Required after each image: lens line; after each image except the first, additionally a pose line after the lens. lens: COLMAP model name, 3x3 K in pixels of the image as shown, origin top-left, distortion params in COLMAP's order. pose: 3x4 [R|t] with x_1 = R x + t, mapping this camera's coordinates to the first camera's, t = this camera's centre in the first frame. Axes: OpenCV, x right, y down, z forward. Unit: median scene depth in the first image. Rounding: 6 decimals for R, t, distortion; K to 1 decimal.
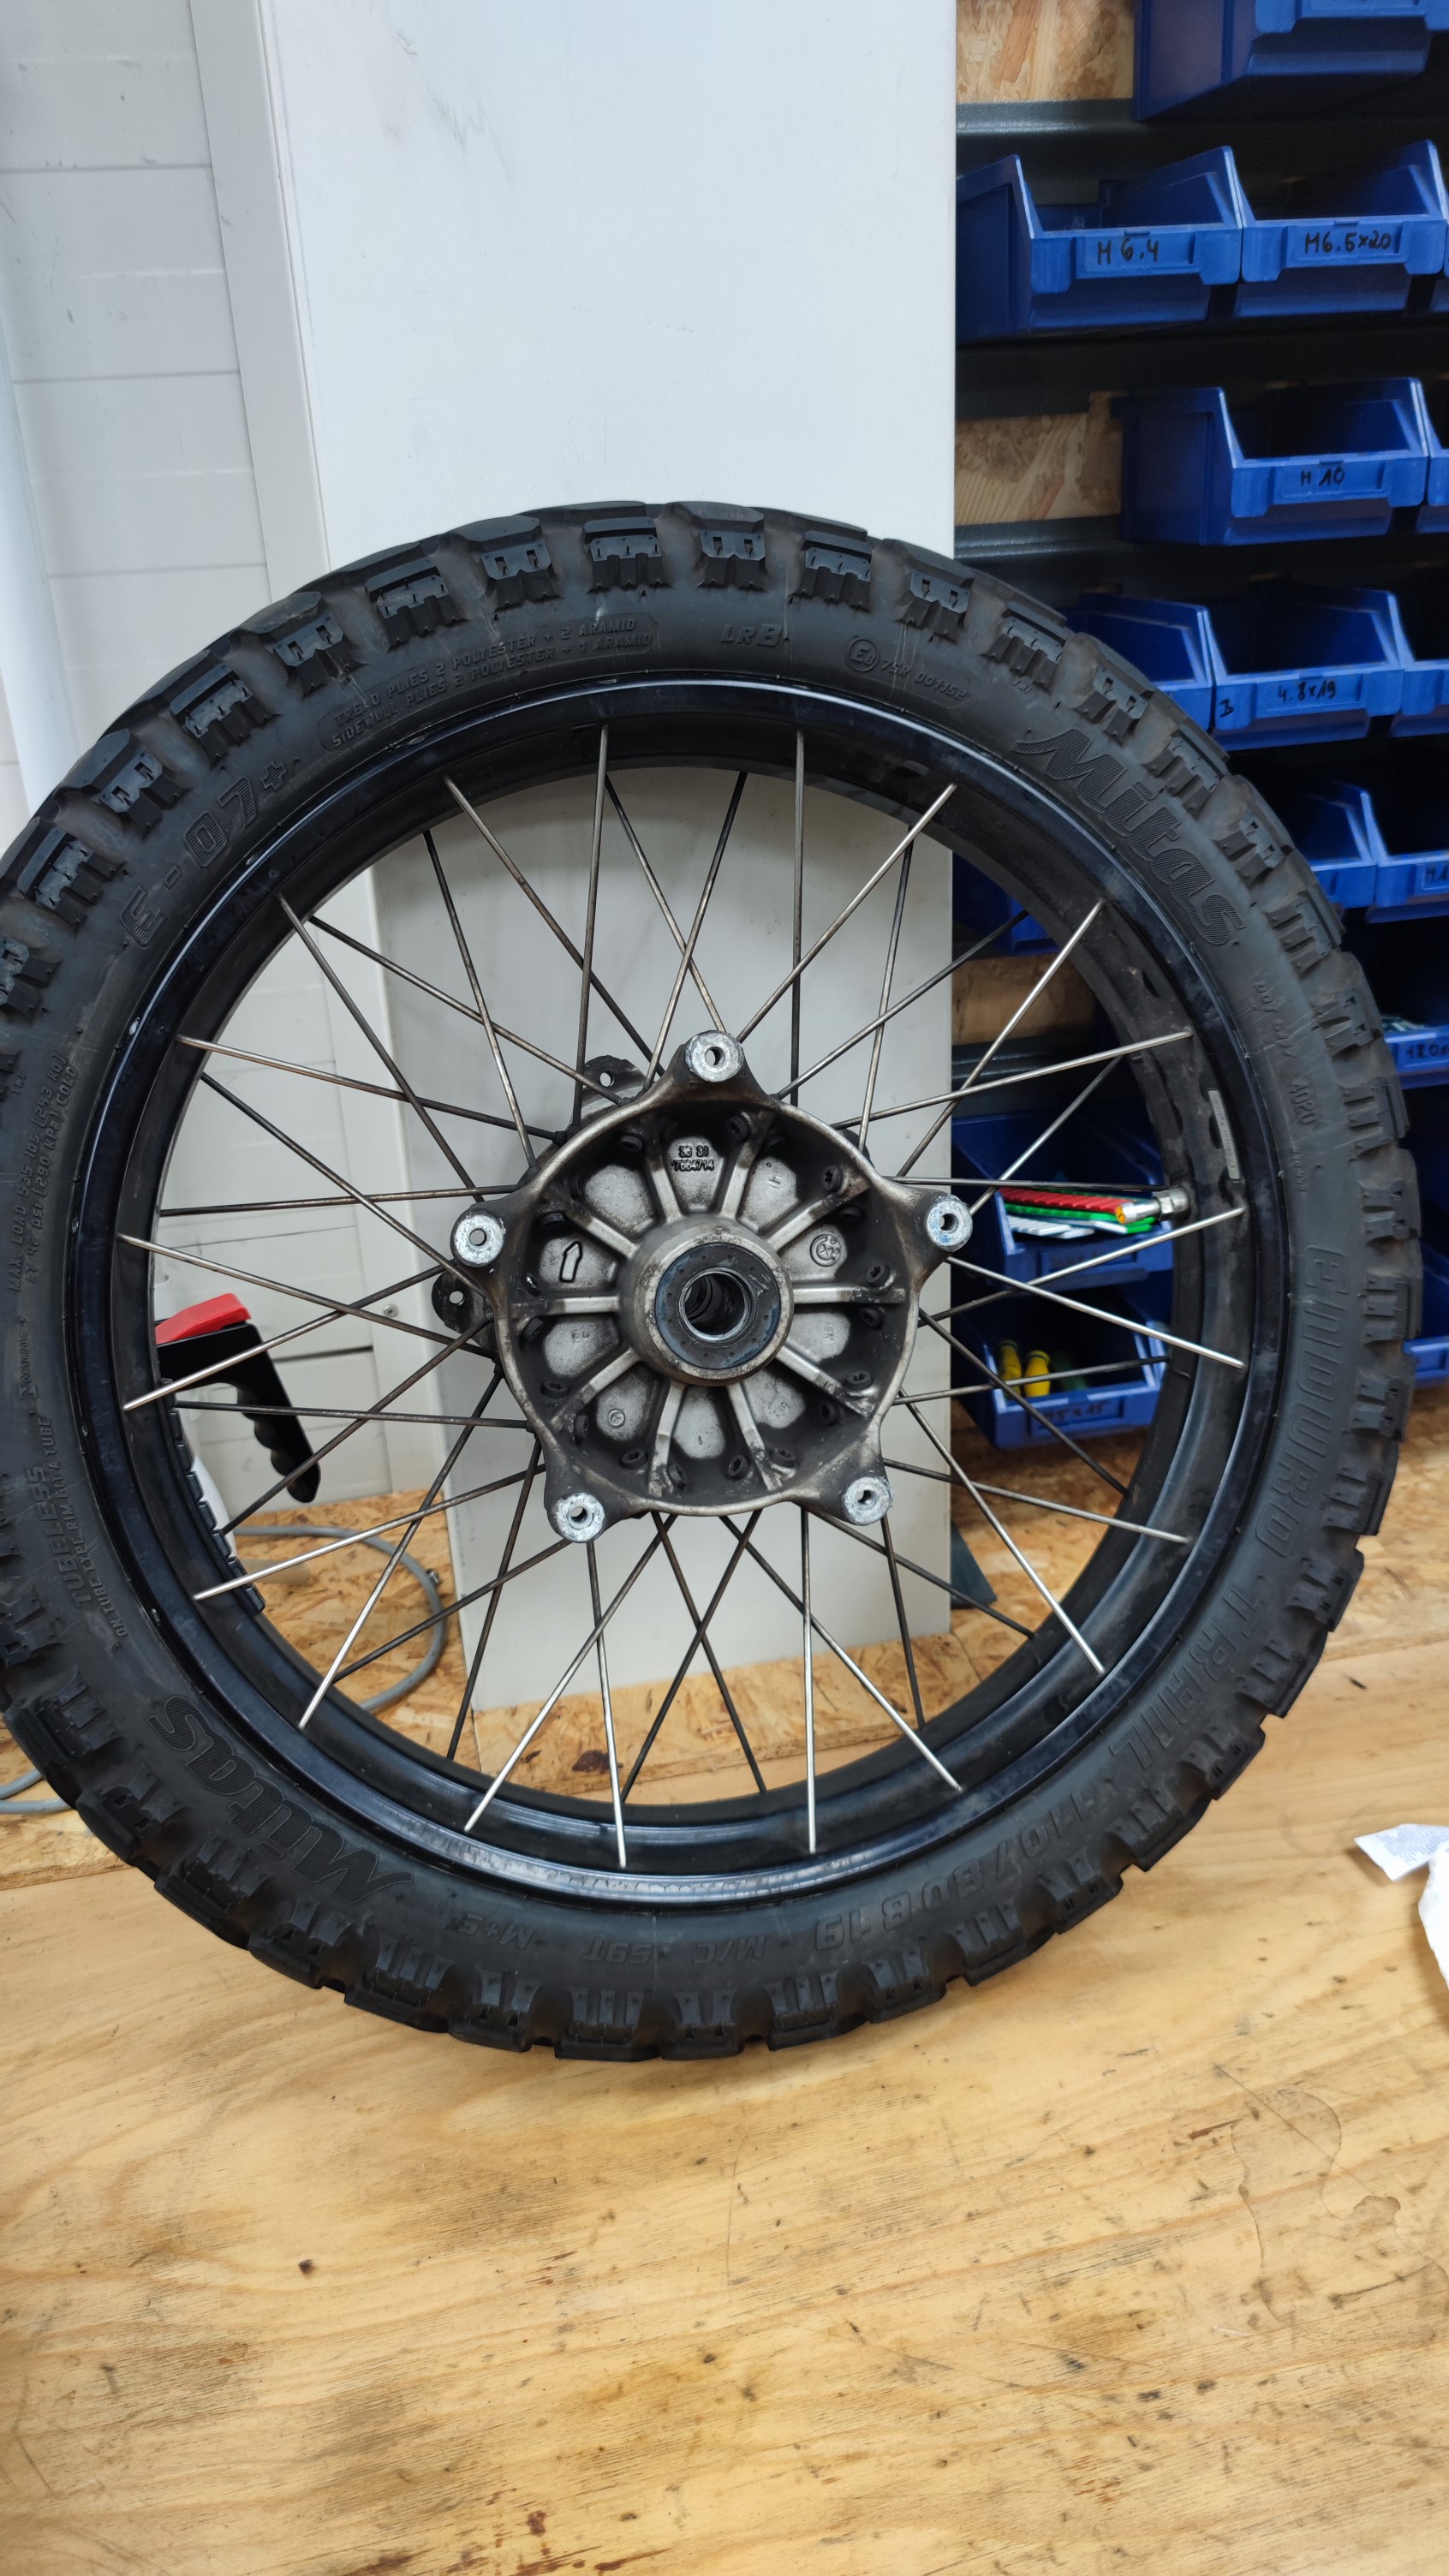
lens RADIAL K [[1756.8, 0, 679.7], [0, 1756.8, 1262.7], [0, 0, 1]] dist [0.002088, -0.011508]
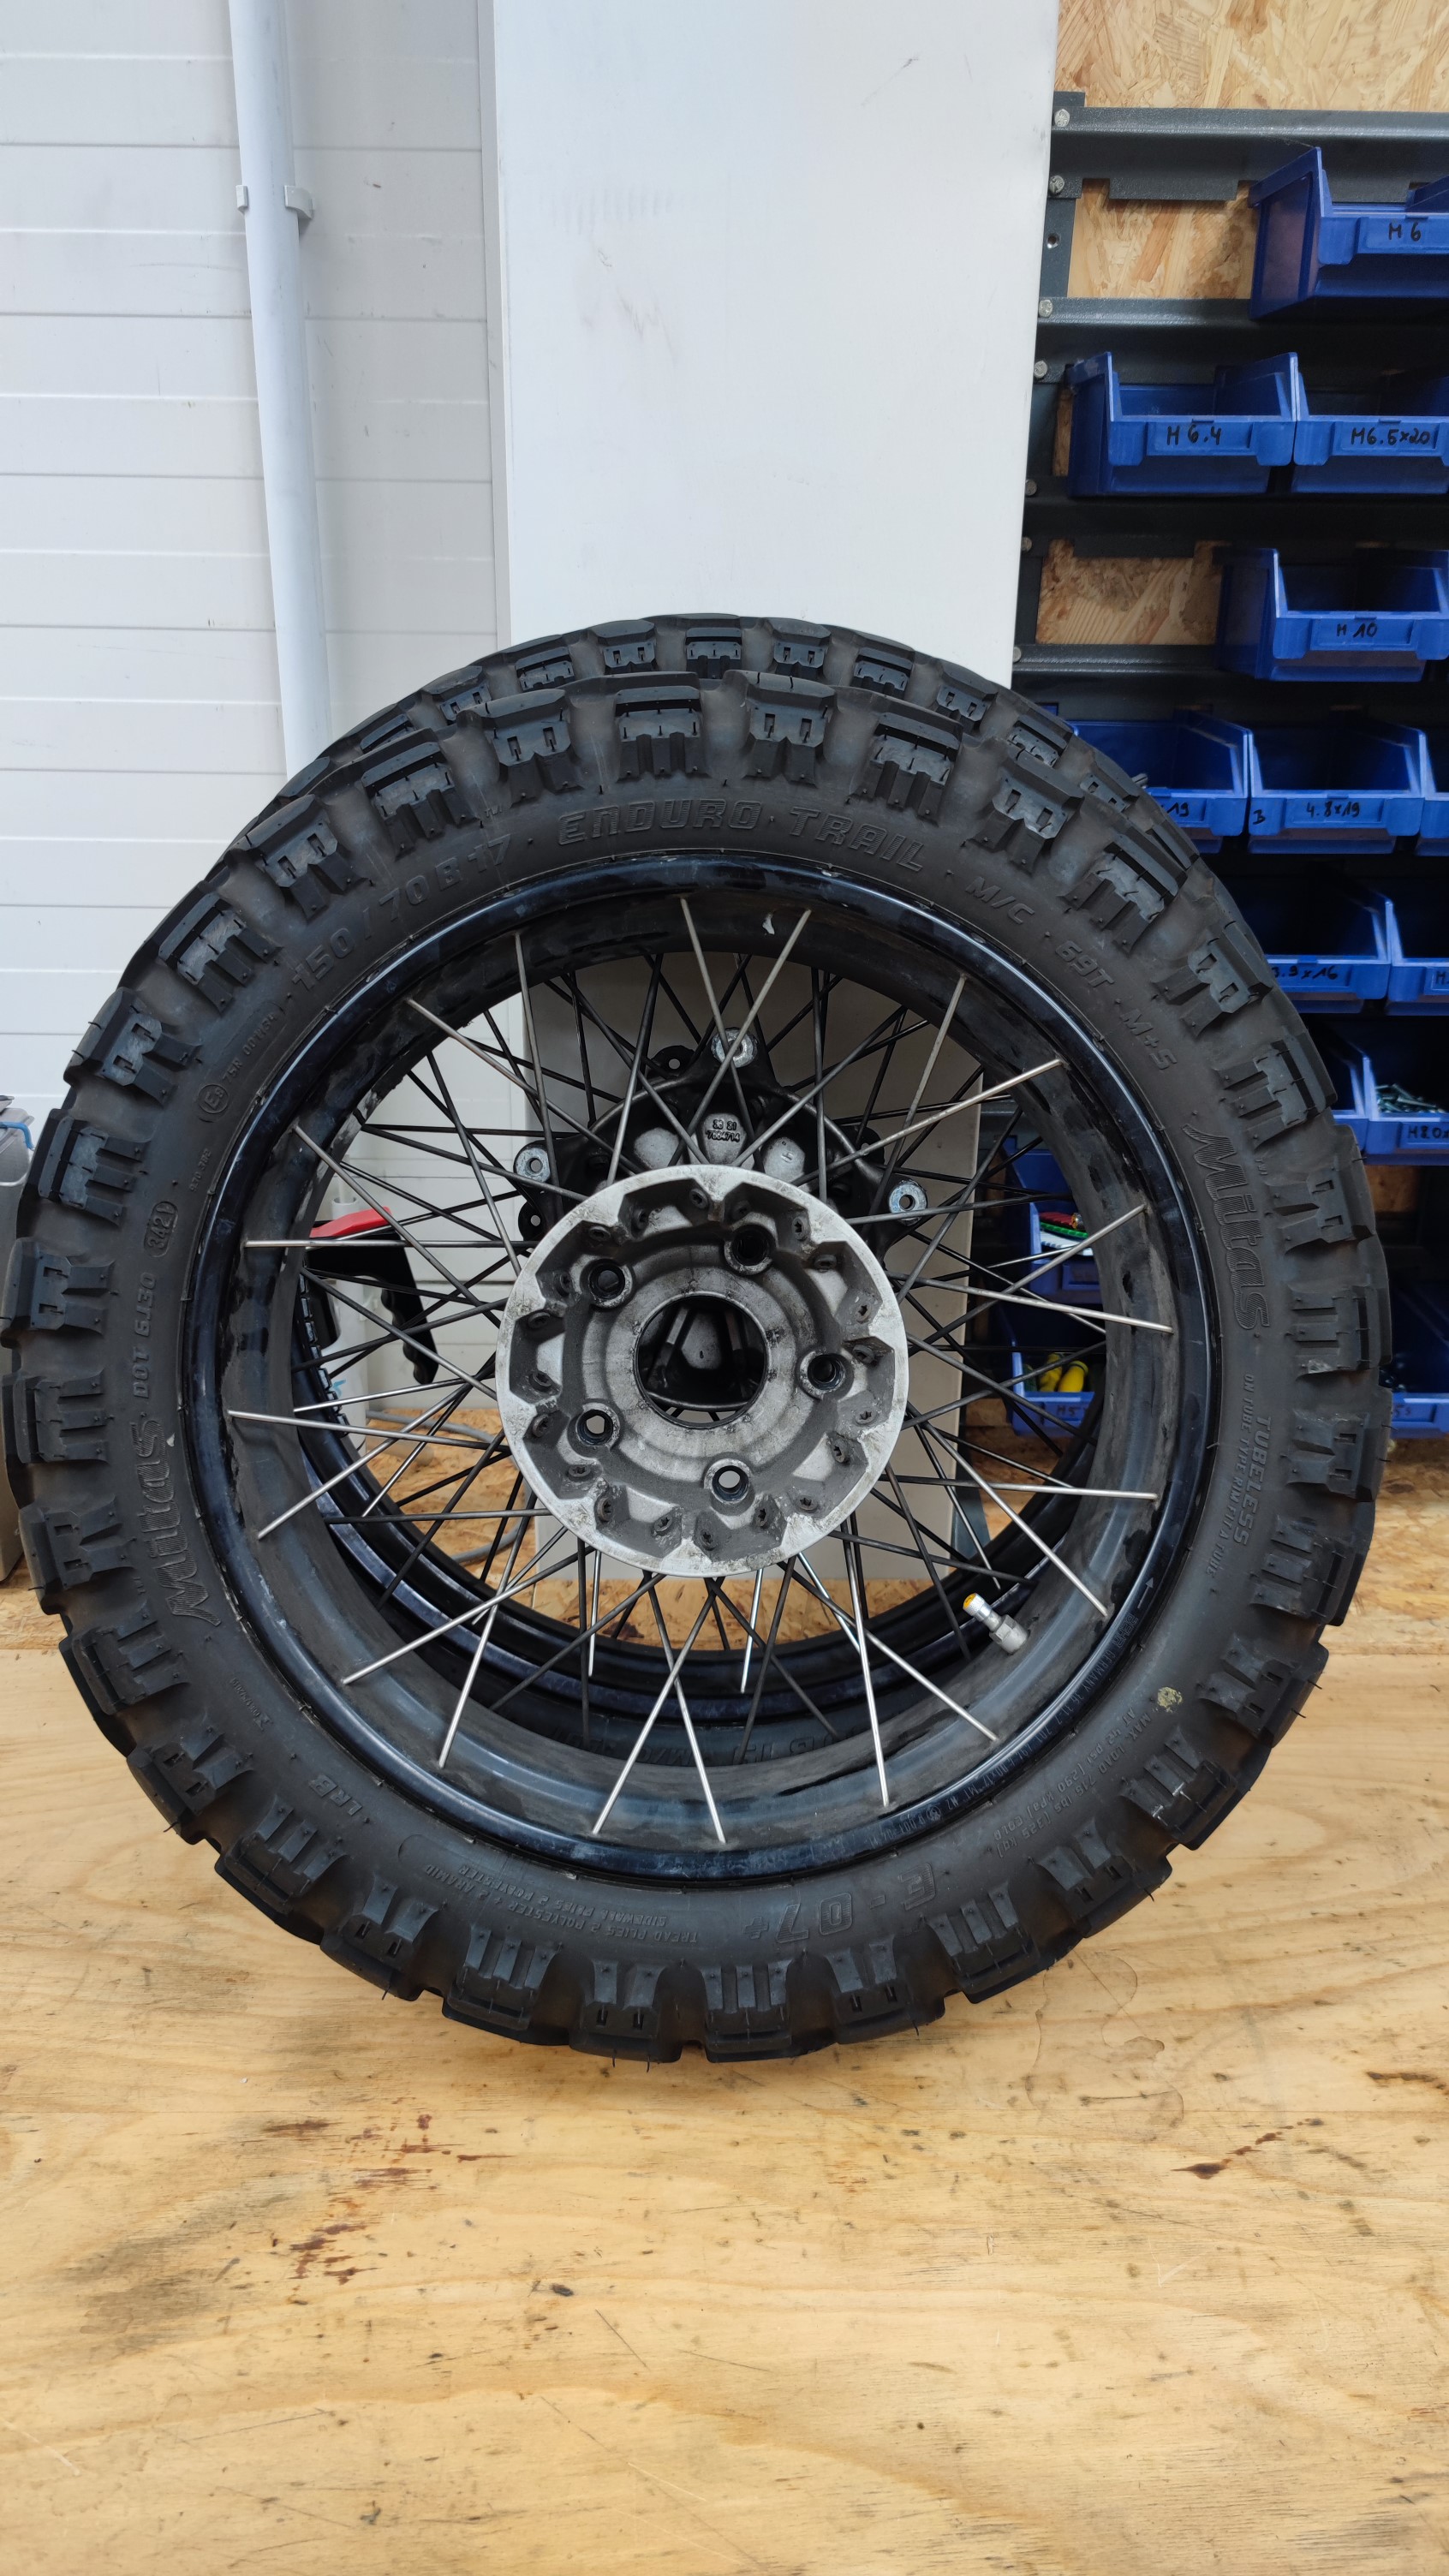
lens RADIAL K [[1756.8, 0, 719.8], [0, 1756.8, 1275.8], [0, 0, 1]] dist [0.002088, -0.011508]
pose [[0.980524, 0.128894, -0.148186, 0.219377], [-0.132181, 0.991147, -0.012512, 0.064251], [0.145262, 0.031856, 0.988880, -0.259916]]
